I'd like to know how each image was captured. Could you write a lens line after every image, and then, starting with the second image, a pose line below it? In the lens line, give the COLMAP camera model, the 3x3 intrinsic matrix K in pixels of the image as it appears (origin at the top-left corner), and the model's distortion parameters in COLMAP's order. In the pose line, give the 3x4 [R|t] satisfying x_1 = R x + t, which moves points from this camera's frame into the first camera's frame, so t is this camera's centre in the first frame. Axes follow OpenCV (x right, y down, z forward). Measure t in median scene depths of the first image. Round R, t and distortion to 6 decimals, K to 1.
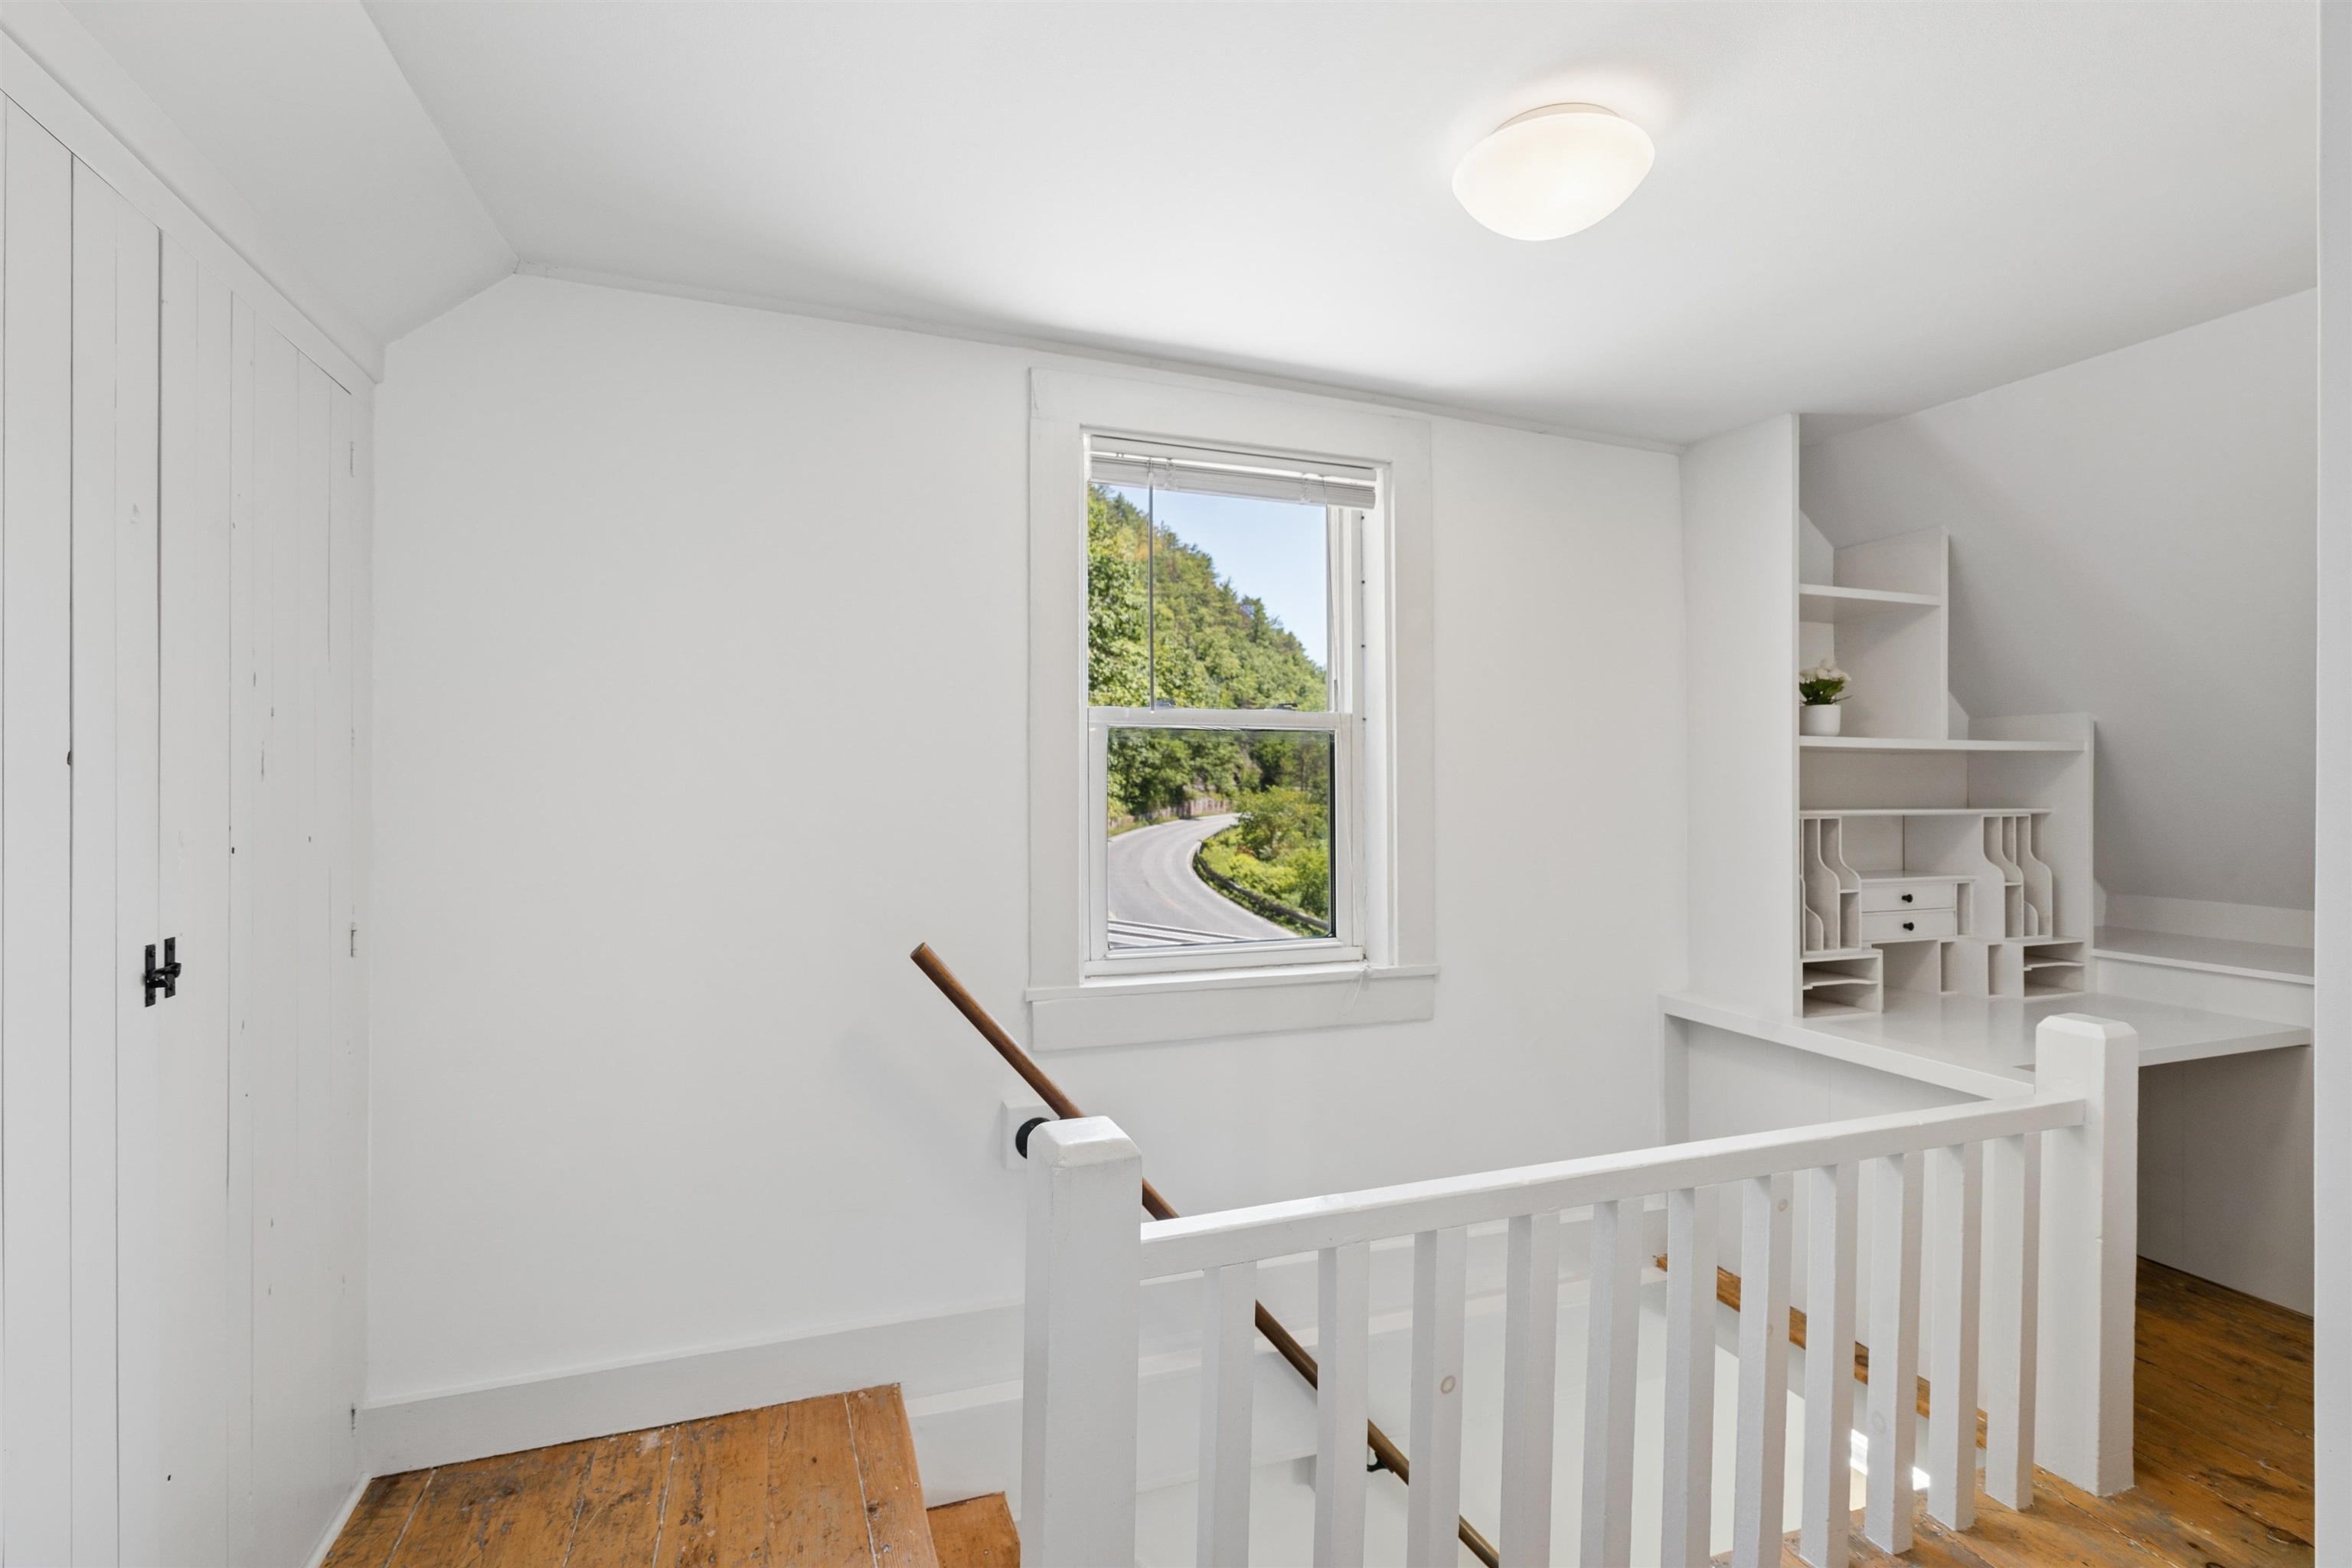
lens RADIAL K [[1063.2, 0, 1160.6], [0, 1063.2, 785.4], [0, 0, 1]] dist [-0.003374, 0.001920]
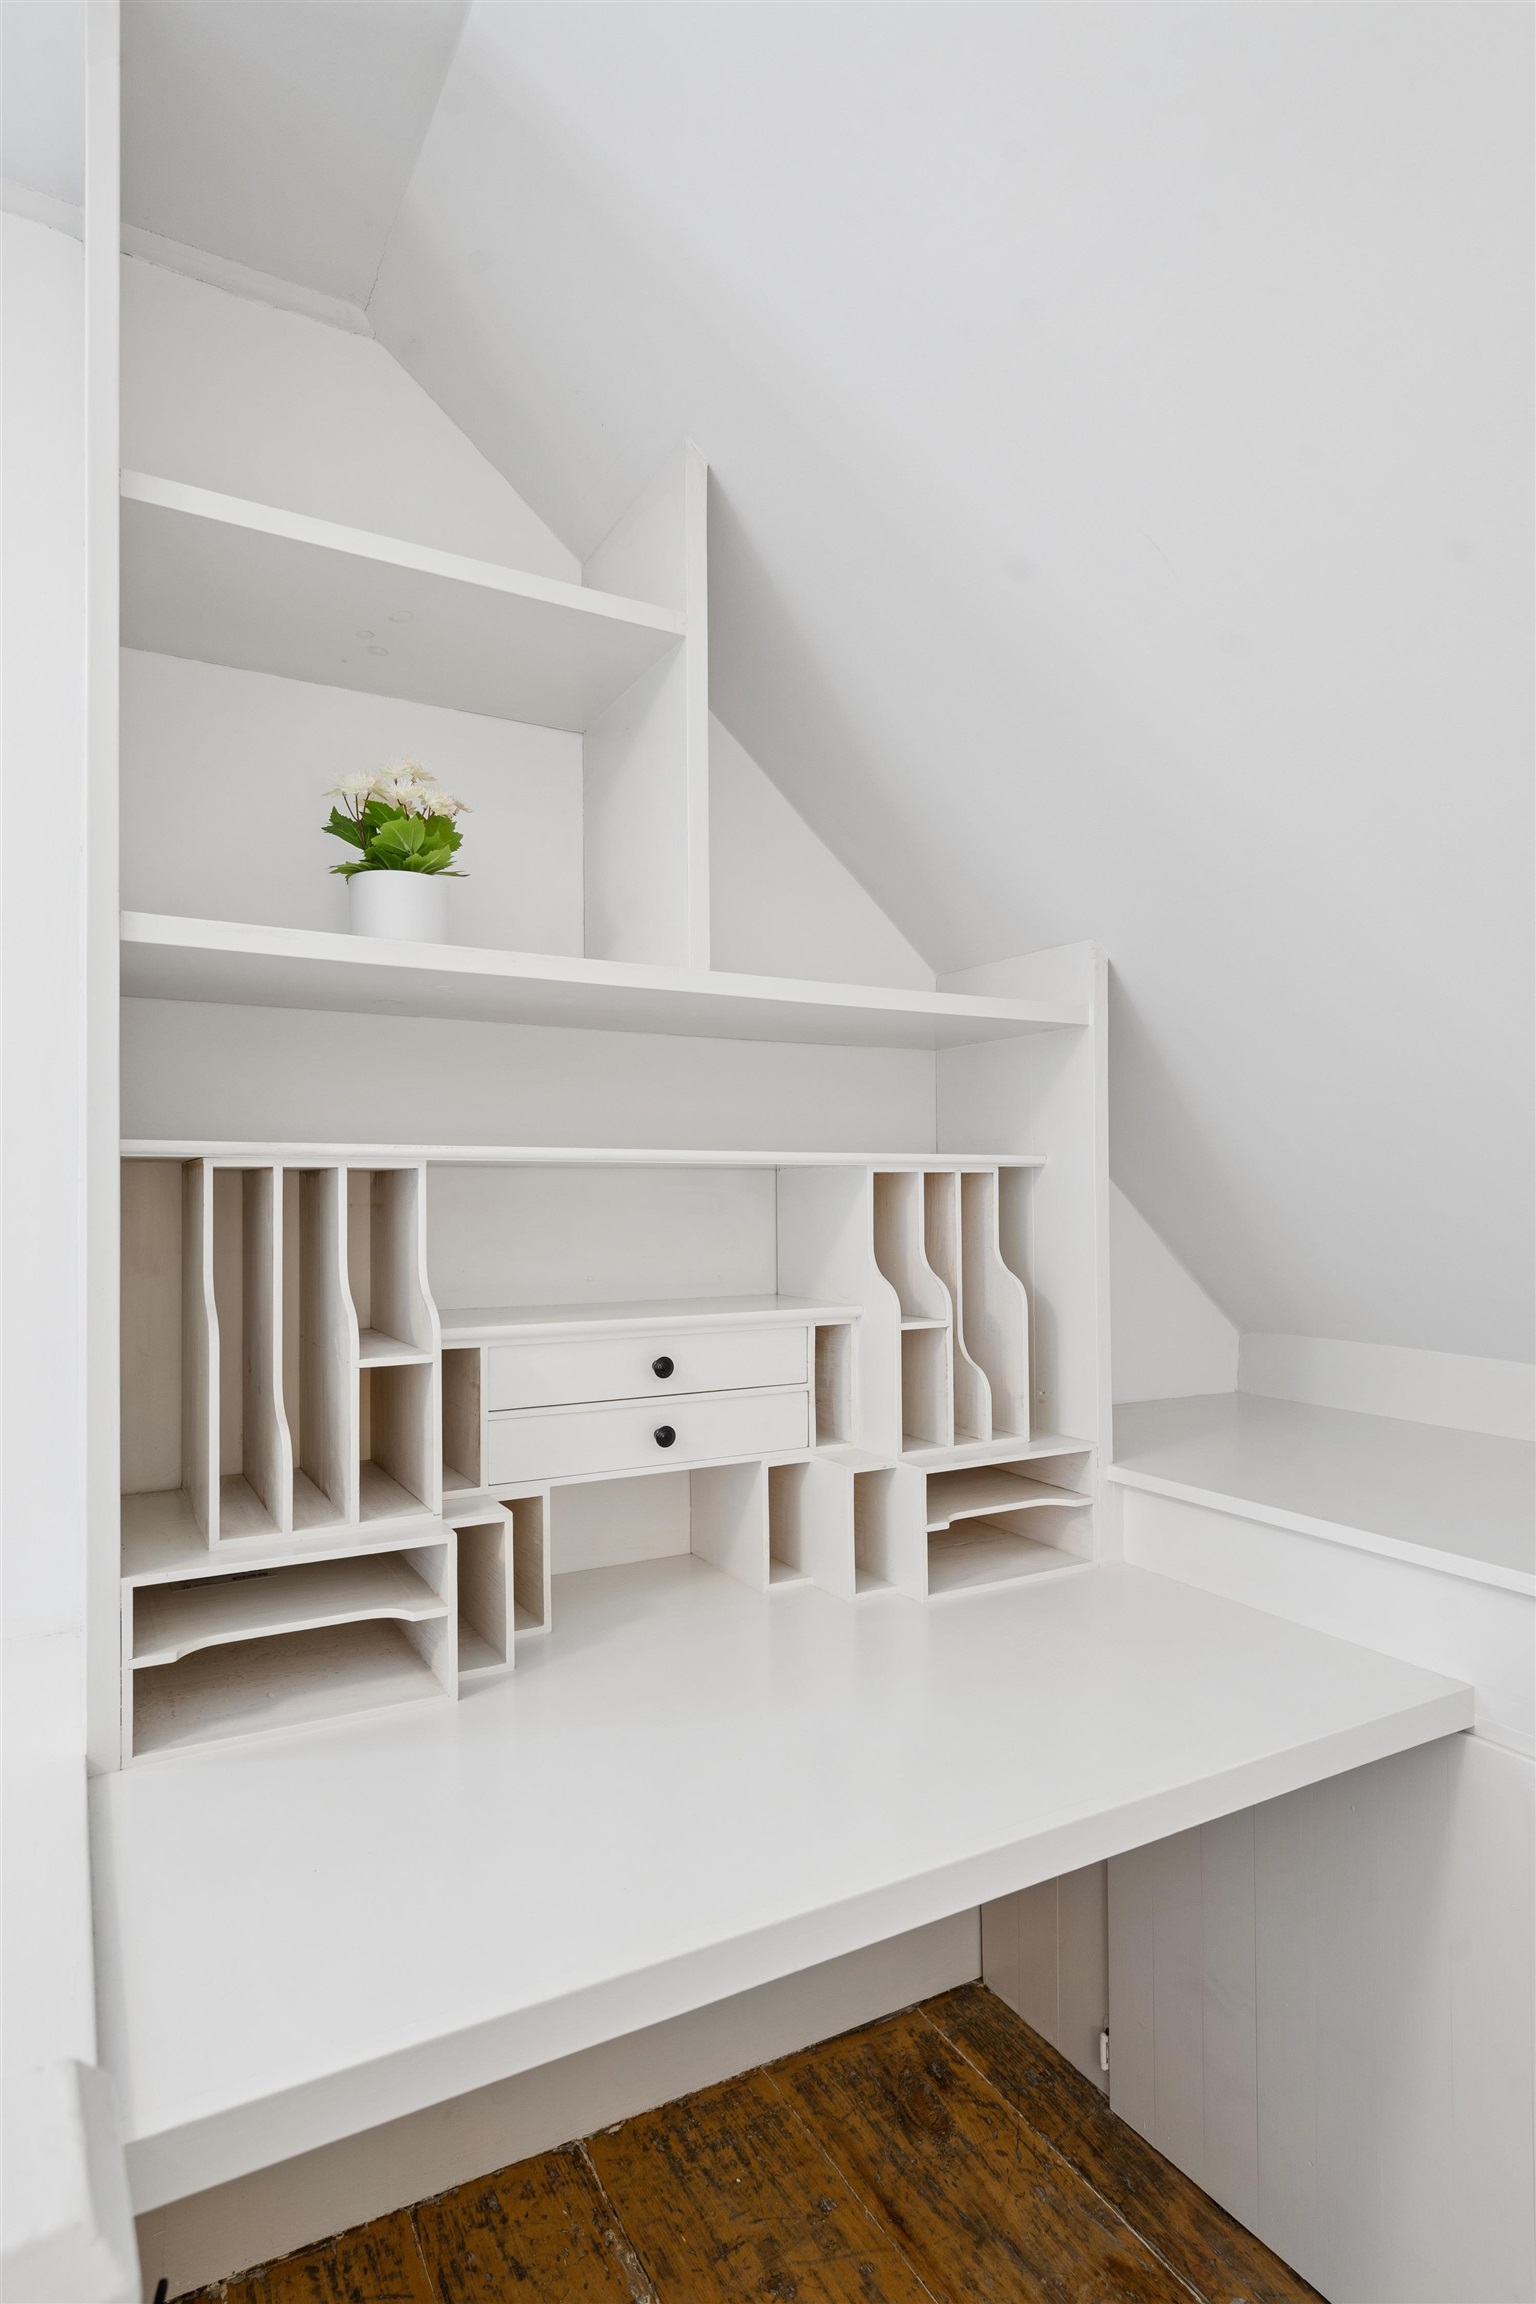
lens RADIAL K [[1259.4, 0, 779.9], [0, 1259.4, 1171.2], [0, 0, 1]] dist [0.000603, 0.000035]
pose [[0.982313, 0.002657, 0.187229, 0.643972], [-0.000334, 0.999923, -0.012442, 0.036140], [-0.187247, 0.012160, 0.982238, 0.503177]]
